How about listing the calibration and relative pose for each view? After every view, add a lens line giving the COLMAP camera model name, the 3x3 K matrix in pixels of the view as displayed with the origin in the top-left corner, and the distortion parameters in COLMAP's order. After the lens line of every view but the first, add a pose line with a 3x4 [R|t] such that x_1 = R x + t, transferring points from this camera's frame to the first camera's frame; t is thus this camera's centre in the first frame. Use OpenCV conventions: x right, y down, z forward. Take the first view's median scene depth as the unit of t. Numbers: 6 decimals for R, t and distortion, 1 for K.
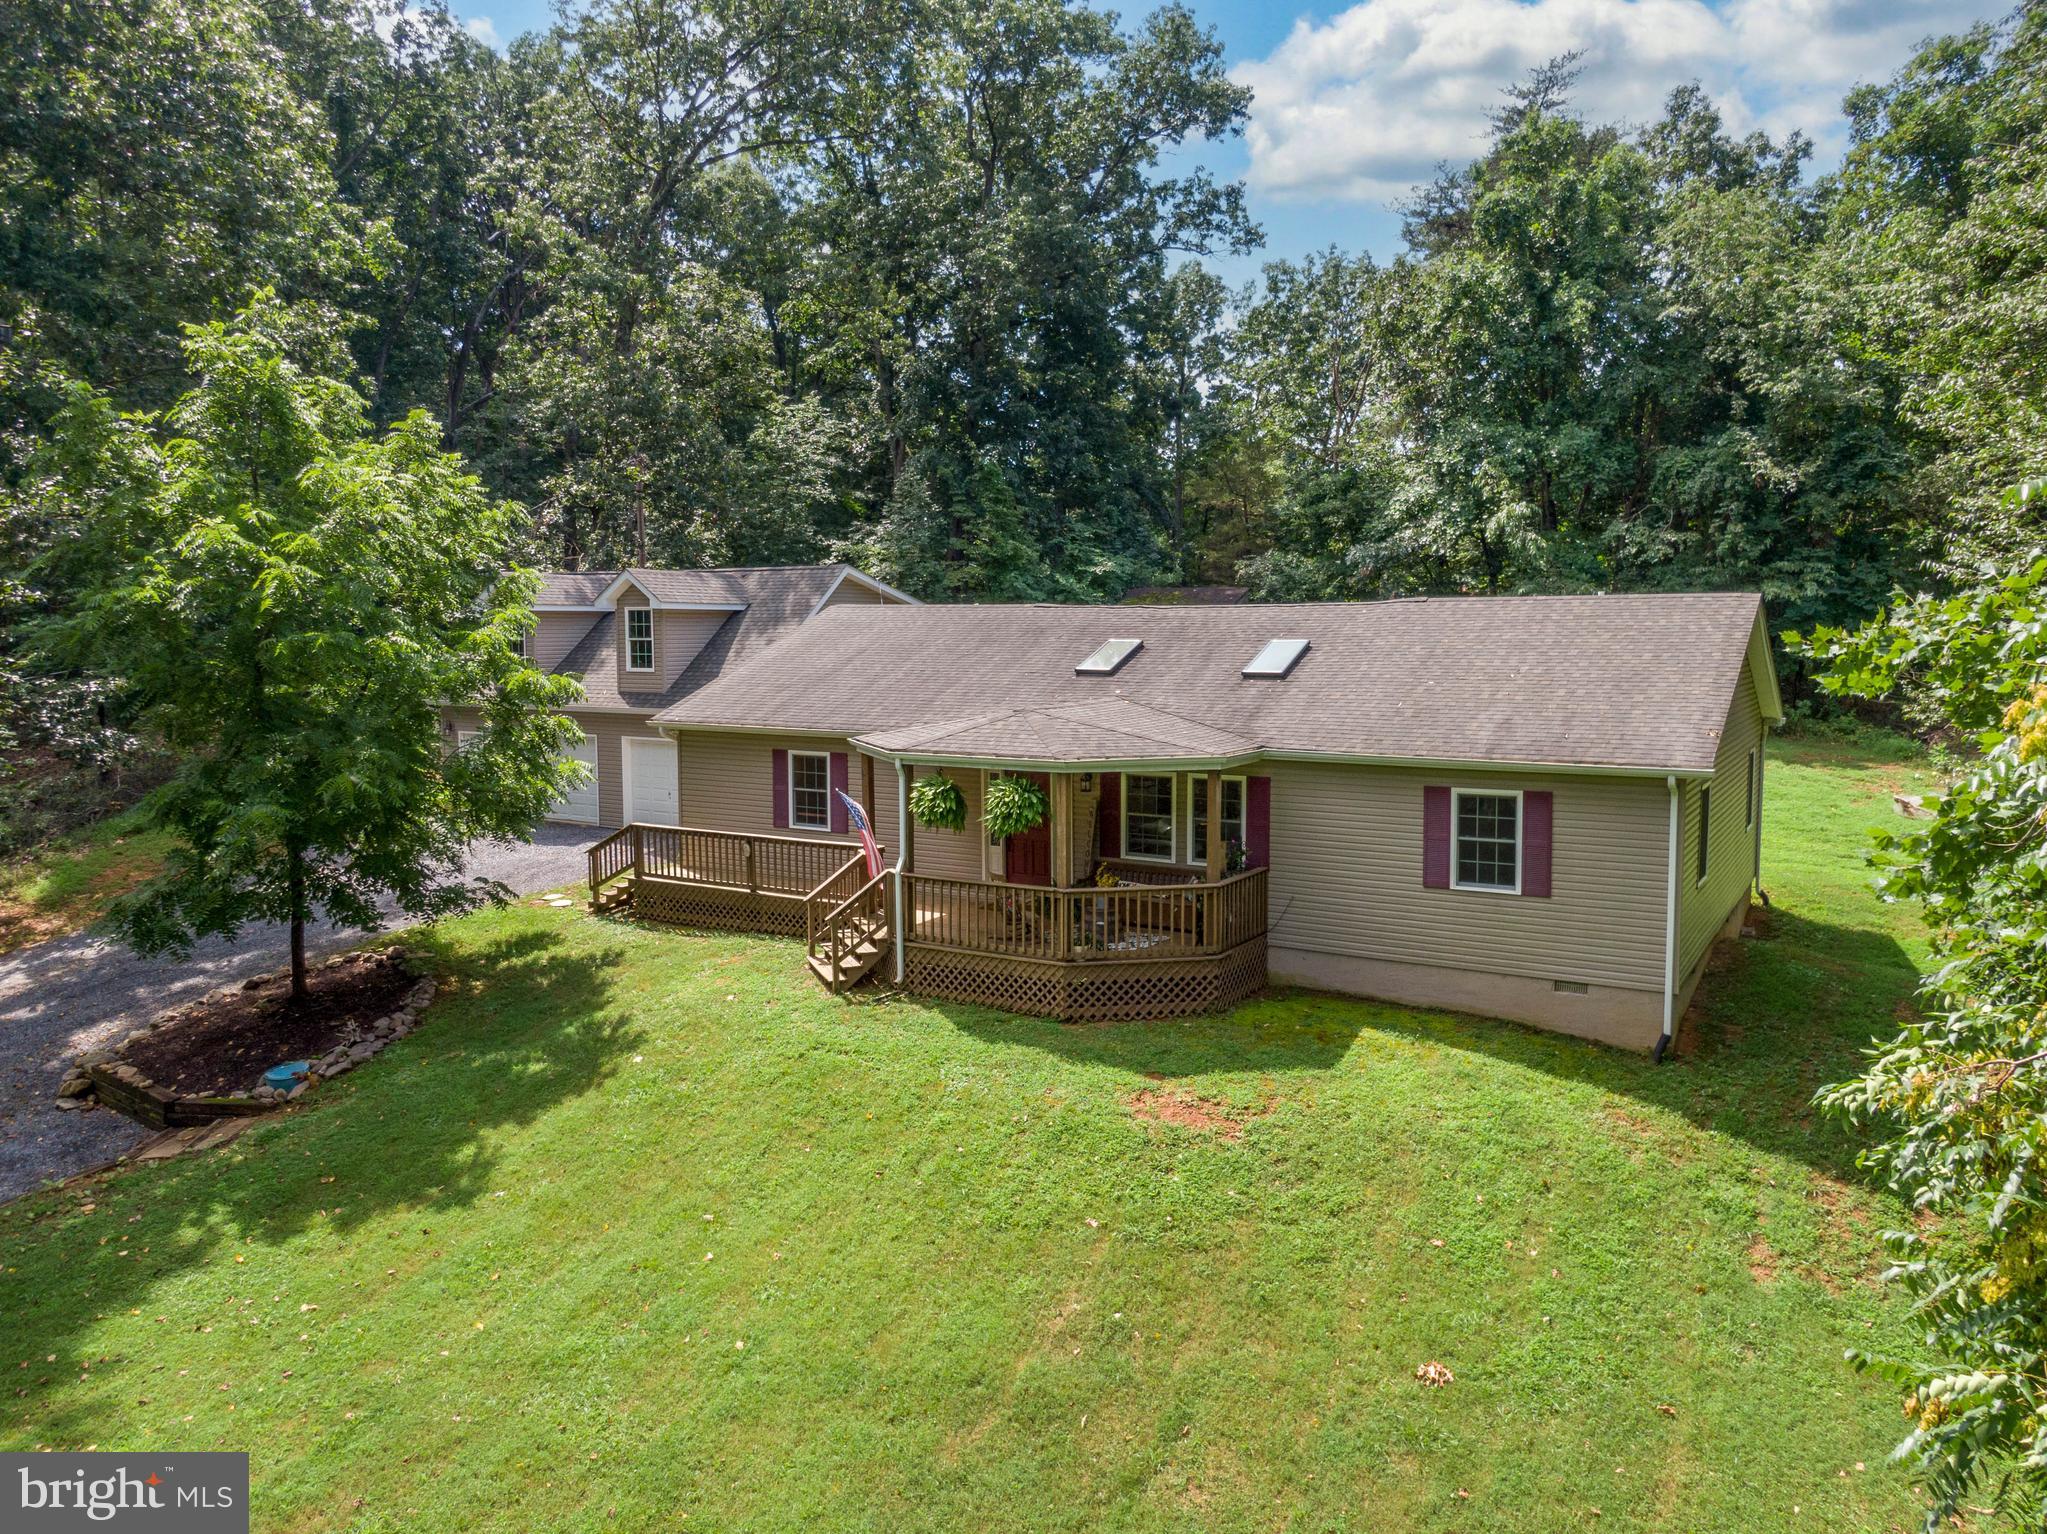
lens RADIAL K [[1458.3, 0, 1027.3], [0, 1458.3, 757.8], [0, 0, 1]] dist [0.043055, -0.057711]
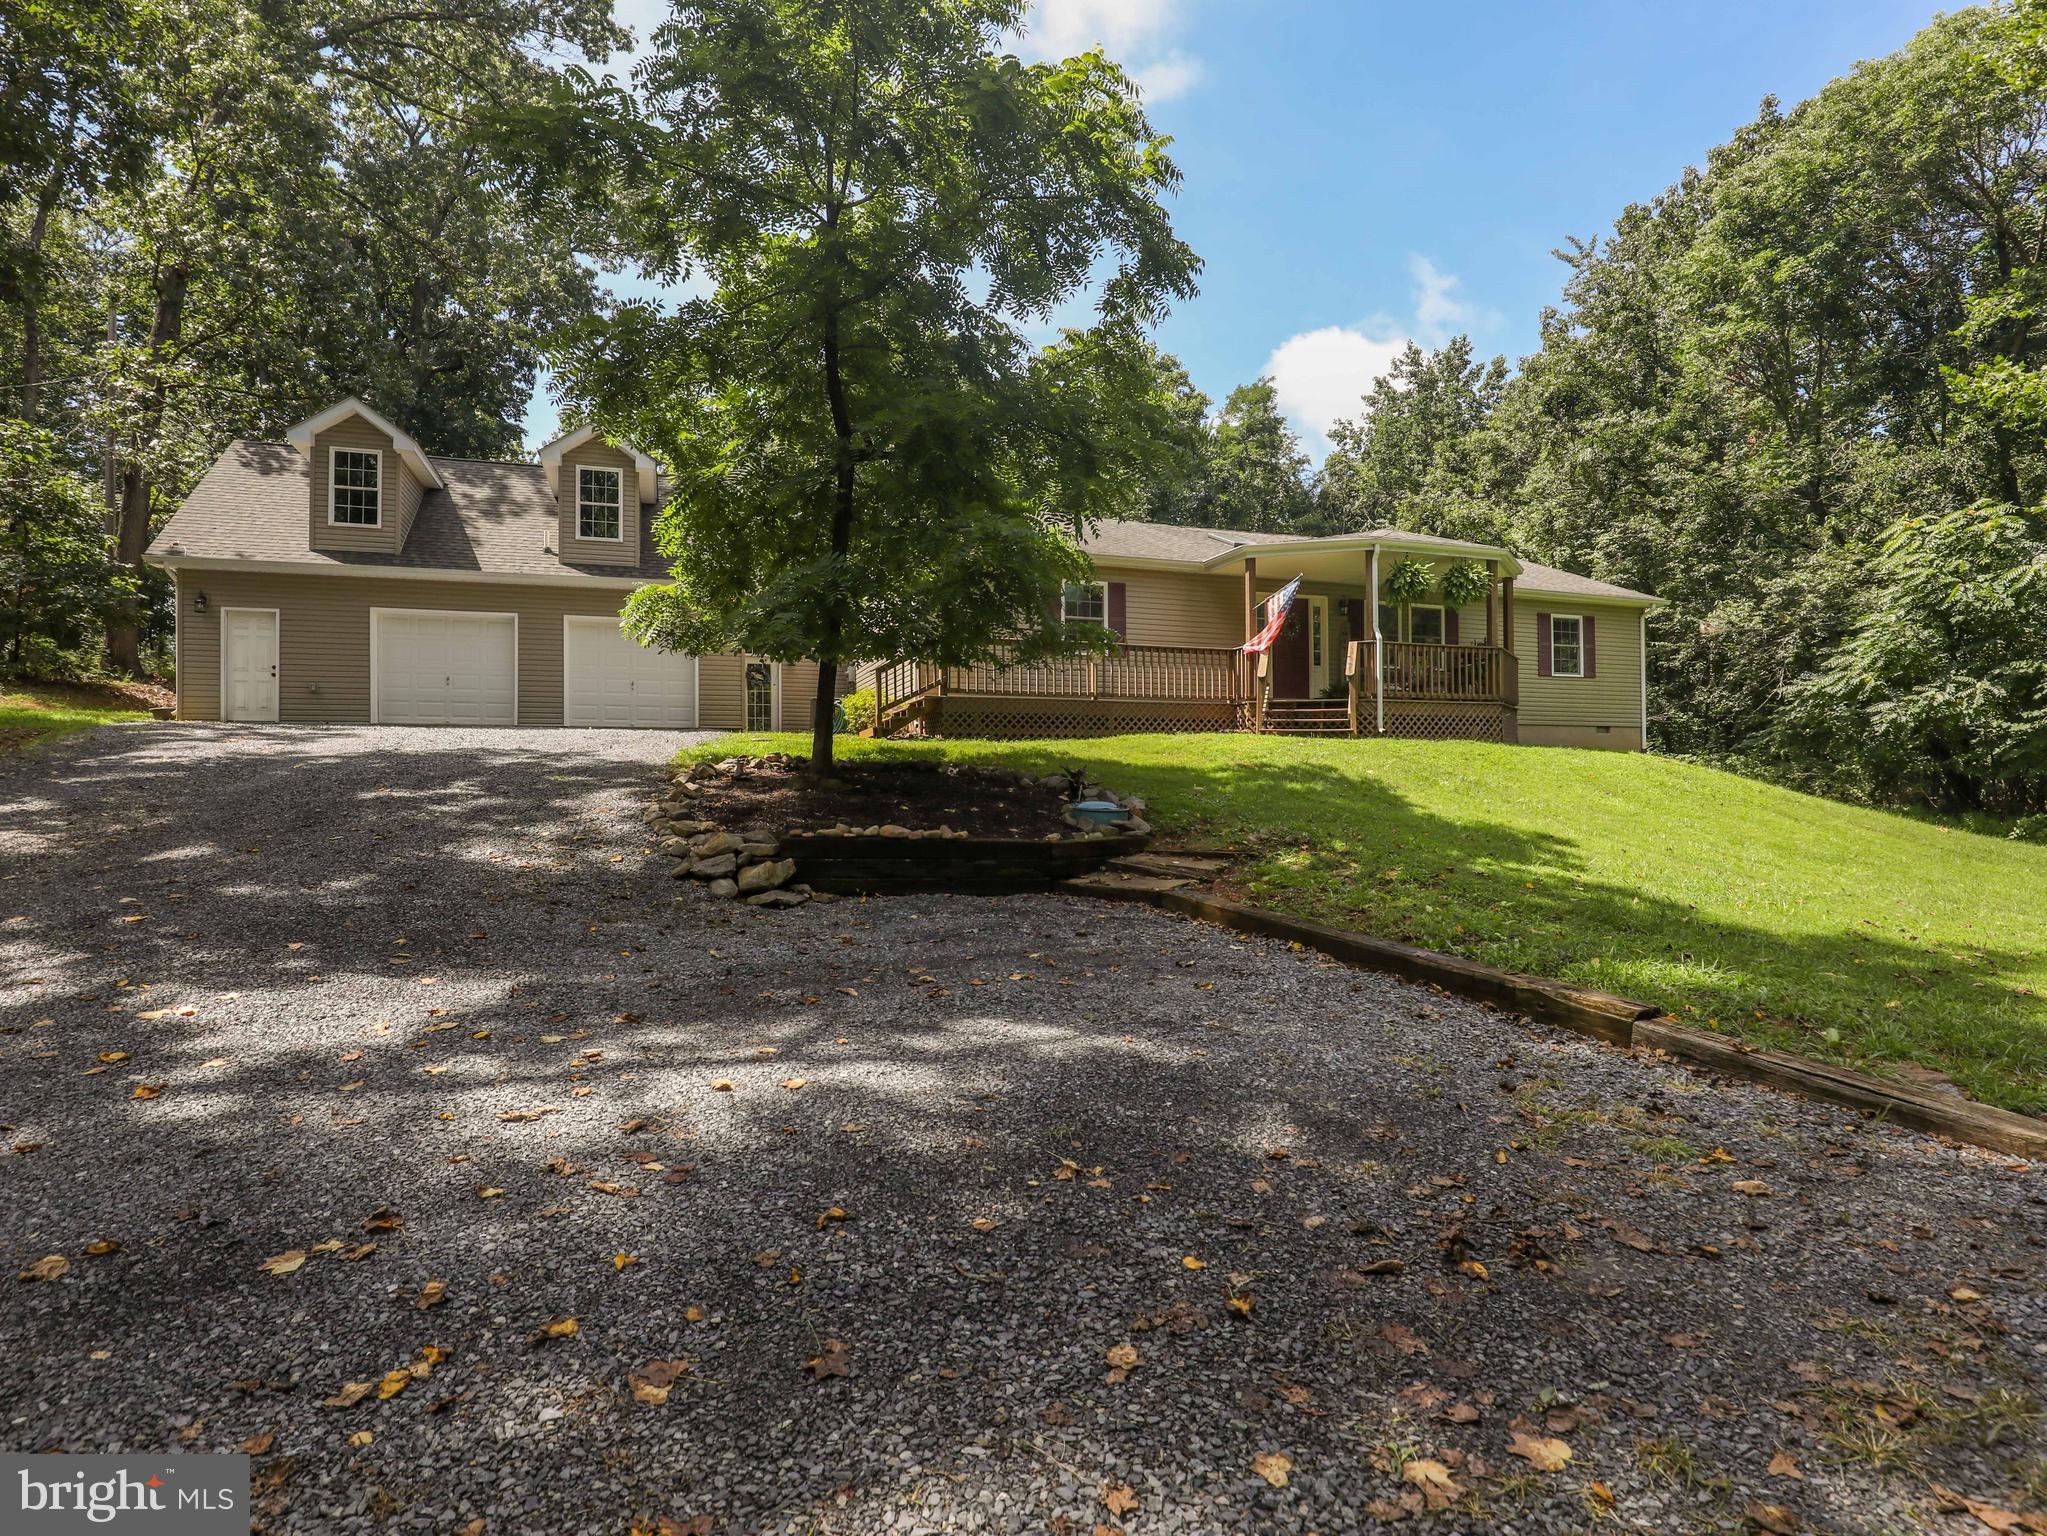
lens RADIAL K [[1072.3, 0, 1036.1], [0, 1072.3, 774.7], [0, 0, 1]] dist [-0.031765, -0.000370]
pose [[0.625123, 0.012363, 0.780428, -0.902852], [0.072249, 0.994665, -0.073629, 0.221183], [-0.777175, 0.102413, 0.620895, 0.649942]]
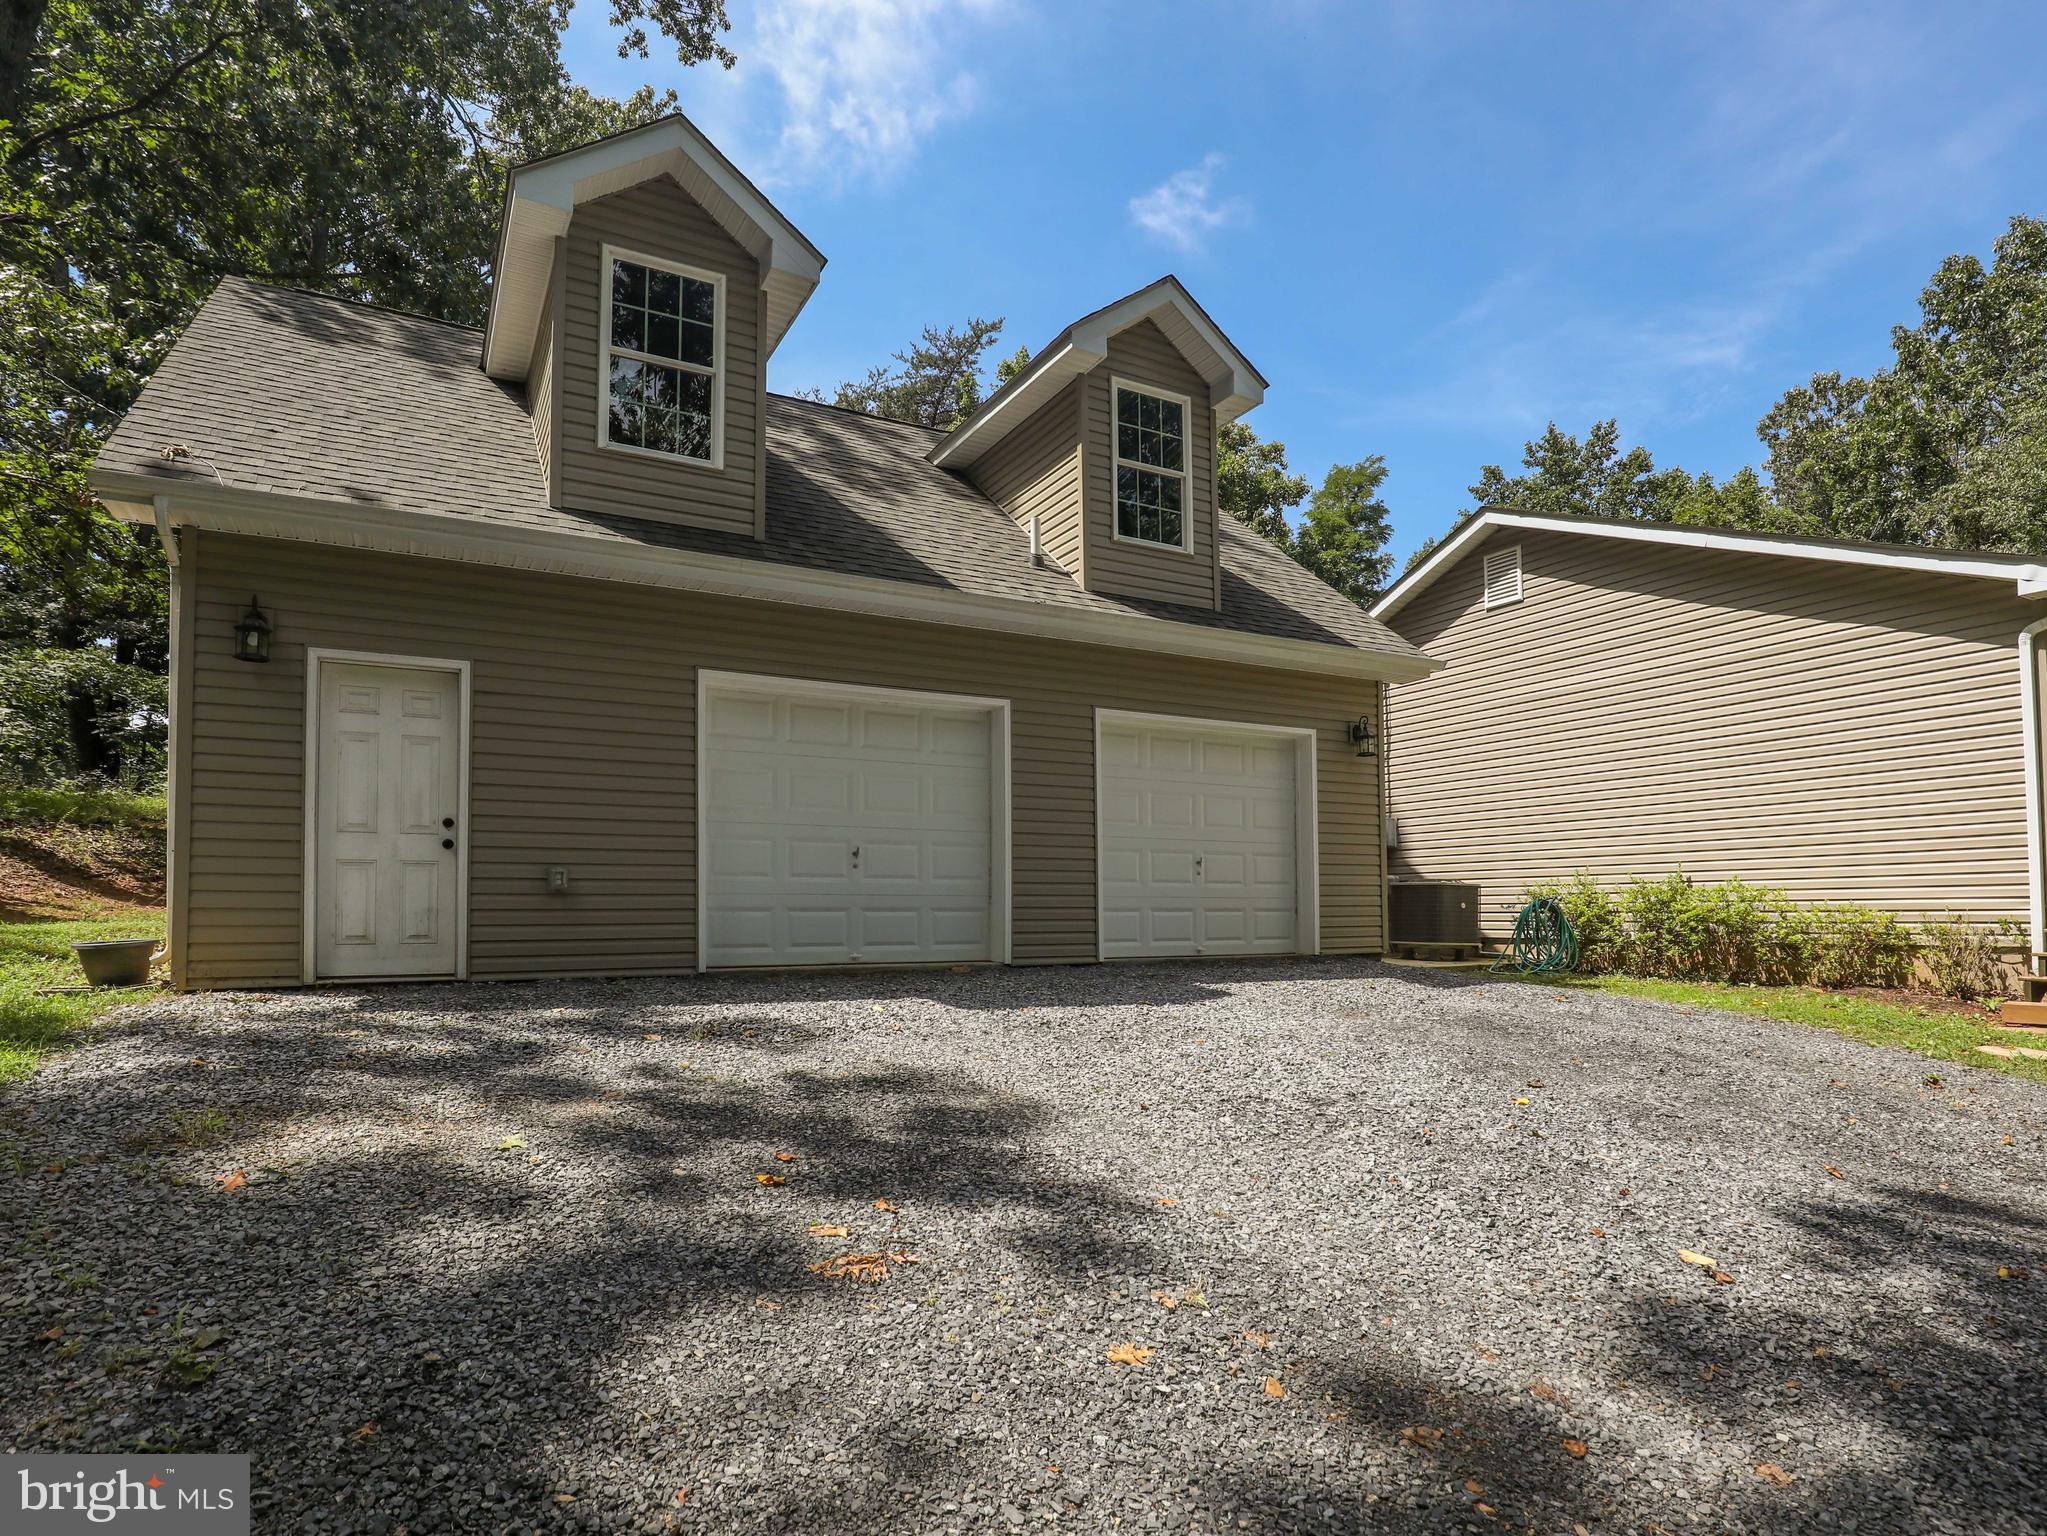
lens RADIAL K [[1098.3, 0, 1024.0], [0, 1098.3, 854.6], [0, 0, 1]] dist [-0.025383, 0.000449]
pose [[0.486440, 0.040039, 0.872796, -0.817004], [0.078498, 0.992907, -0.089299, 0.074560], [-0.870181, 0.111951, 0.479846, 1.369969]]
